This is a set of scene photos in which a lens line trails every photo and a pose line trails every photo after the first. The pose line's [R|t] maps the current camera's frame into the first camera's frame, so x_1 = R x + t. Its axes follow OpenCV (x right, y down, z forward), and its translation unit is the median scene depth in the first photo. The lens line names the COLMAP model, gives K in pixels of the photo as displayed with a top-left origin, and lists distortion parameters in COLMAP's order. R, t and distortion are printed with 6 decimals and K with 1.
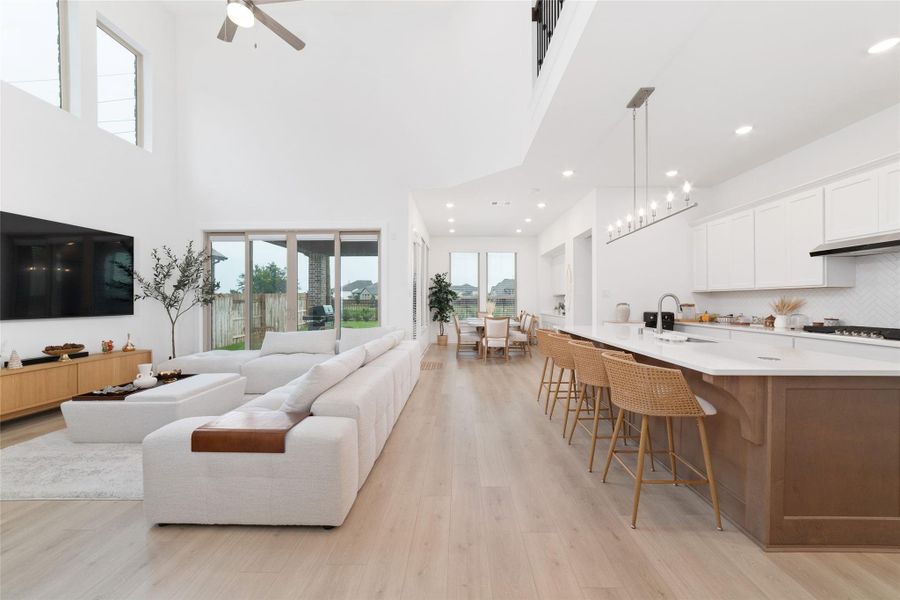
lens RADIAL K [[345.4, 0, 454.0], [0, 345.4, 303.9], [0, 0, 1]] dist [-0.015376, 0.004758]
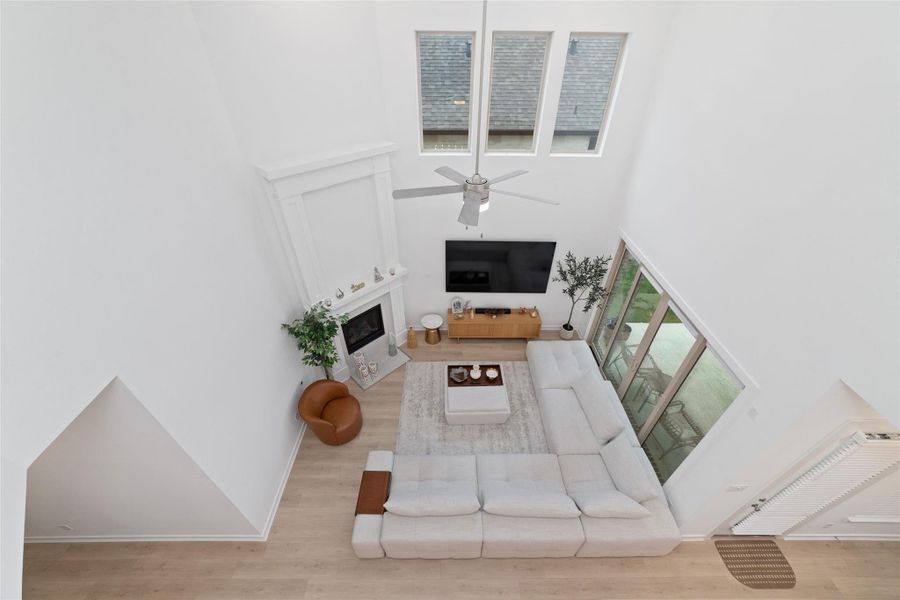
lens RADIAL K [[345.4, 0, 450.5], [0, 345.4, 304.1], [0, 0, 1]] dist [-0.015376, 0.004758]
pose [[0.019859, 0.618768, -0.785323, 0.152300], [-0.013688, 0.785573, 0.618618, -0.752194], [0.999709, -0.001535, 0.024070, 0.571966]]
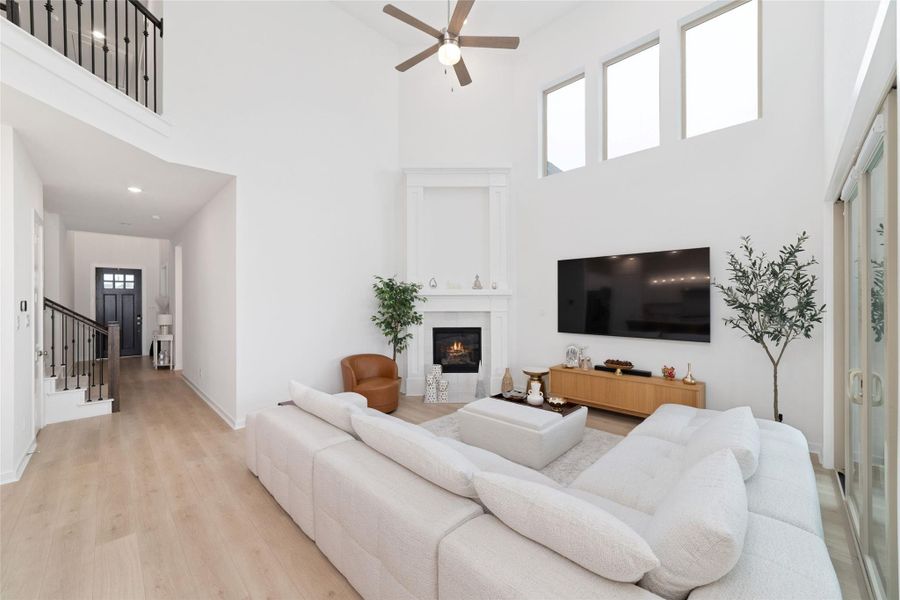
lens RADIAL K [[345.4, 0, 453.1], [0, 345.4, 300.2], [0, 0, 1]] dist [-0.015376, 0.004758]
pose [[-0.689655, 0.004638, -0.724123, 0.073099], [-0.002575, 0.999957, 0.008857, -0.072843], [0.724134, 0.007973, -0.689614, 1.085043]]
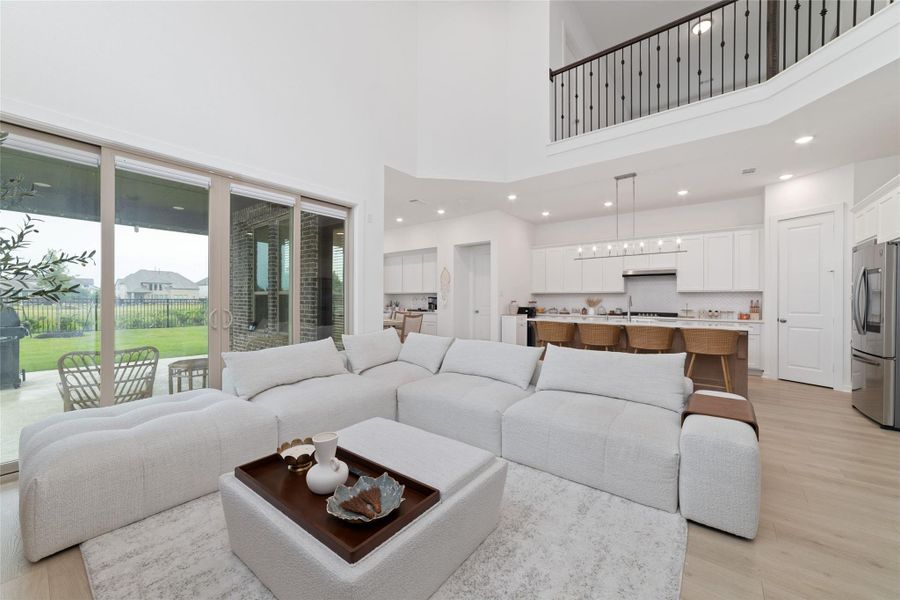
lens RADIAL K [[345.4, 0, 451.8], [0, 345.4, 300.0], [0, 0, 1]] dist [-0.015376, 0.004758]
pose [[0.609123, 0.002291, 0.793073, -0.792891], [0.002965, 0.999982, -0.005166, 0.000991], [-0.793070, 0.005499, 0.609105, 0.405086]]
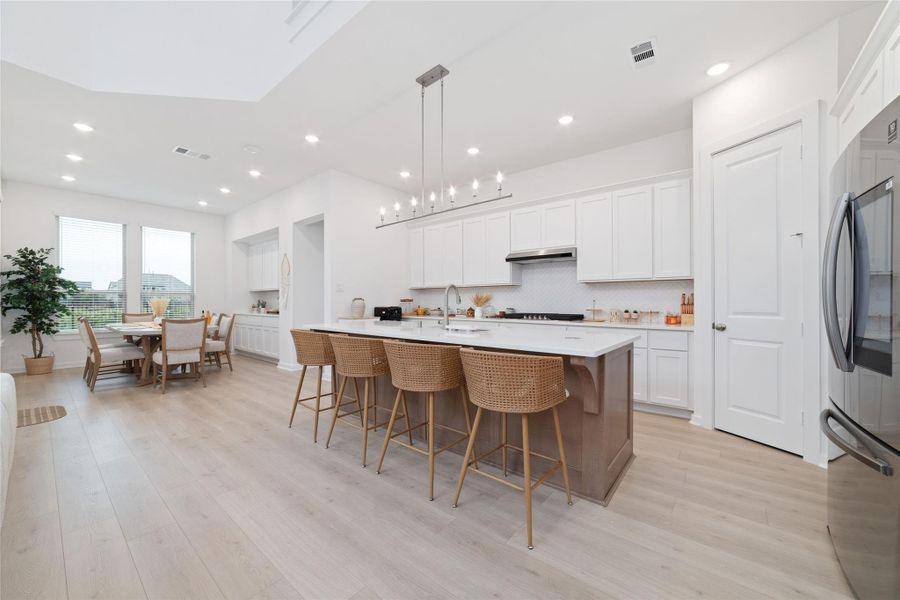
lens RADIAL K [[345.4, 0, 451.7], [0, 345.4, 300.9], [0, 0, 1]] dist [-0.015376, 0.004758]
pose [[0.621273, -0.000382, 0.783594, -0.101577], [0.008560, 0.999944, -0.006299, 0.015001], [-0.783547, 0.010621, 0.621242, 0.232283]]
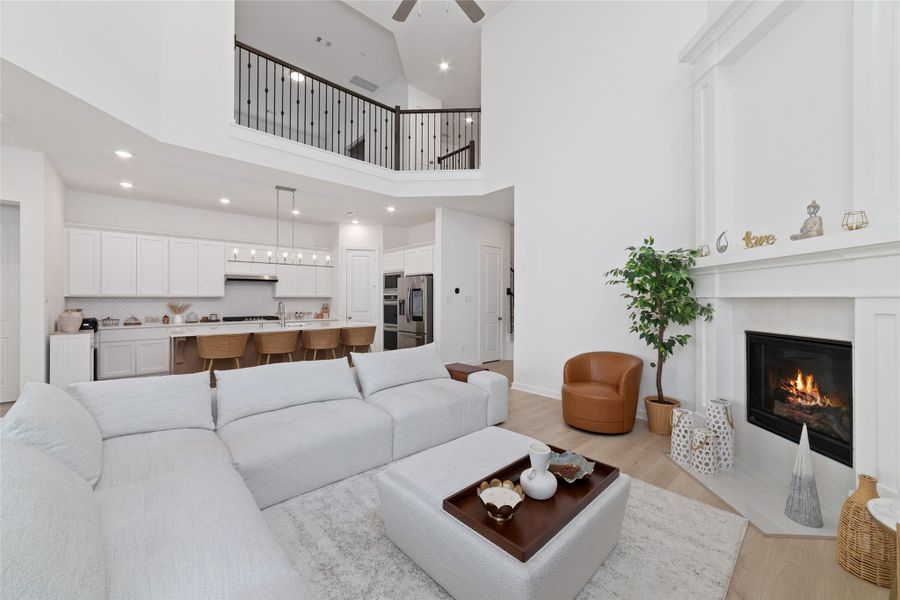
lens RADIAL K [[345.4, 0, 454.1], [0, 345.4, 297.8], [0, 0, 1]] dist [-0.015376, 0.004758]
pose [[-0.688739, 0.001935, 0.725007, -0.807662], [0.006128, 0.999976, 0.003152, -0.030263], [-0.724983, 0.006614, -0.688735, 0.979207]]
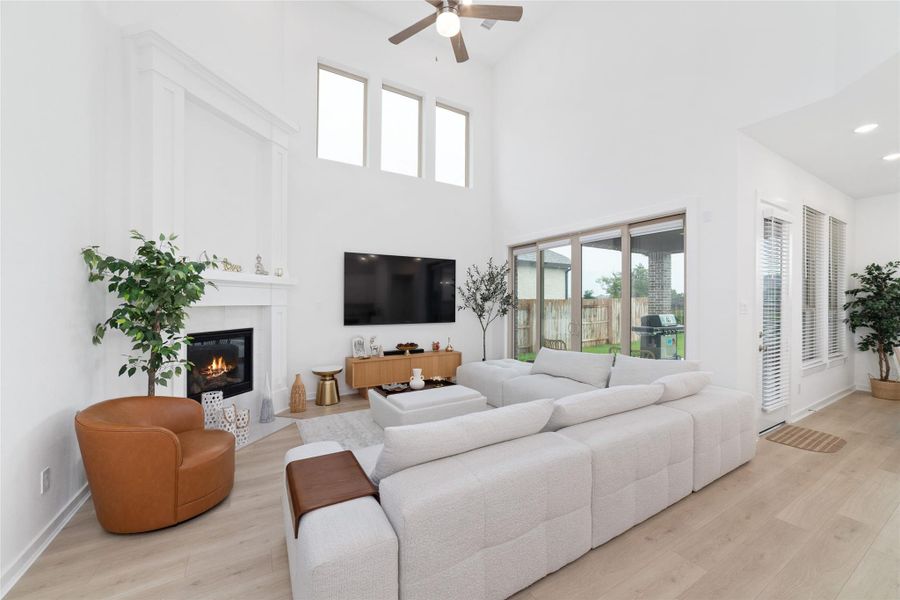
lens RADIAL K [[345.4, 0, 452.8], [0, 345.4, 300.4], [0, 0, 1]] dist [-0.015376, 0.004758]
pose [[0.520748, 0.001796, -0.853709, 0.130100], [-0.011414, 0.999923, -0.004859, -0.040034], [0.853634, 0.012275, 0.520728, 0.324884]]
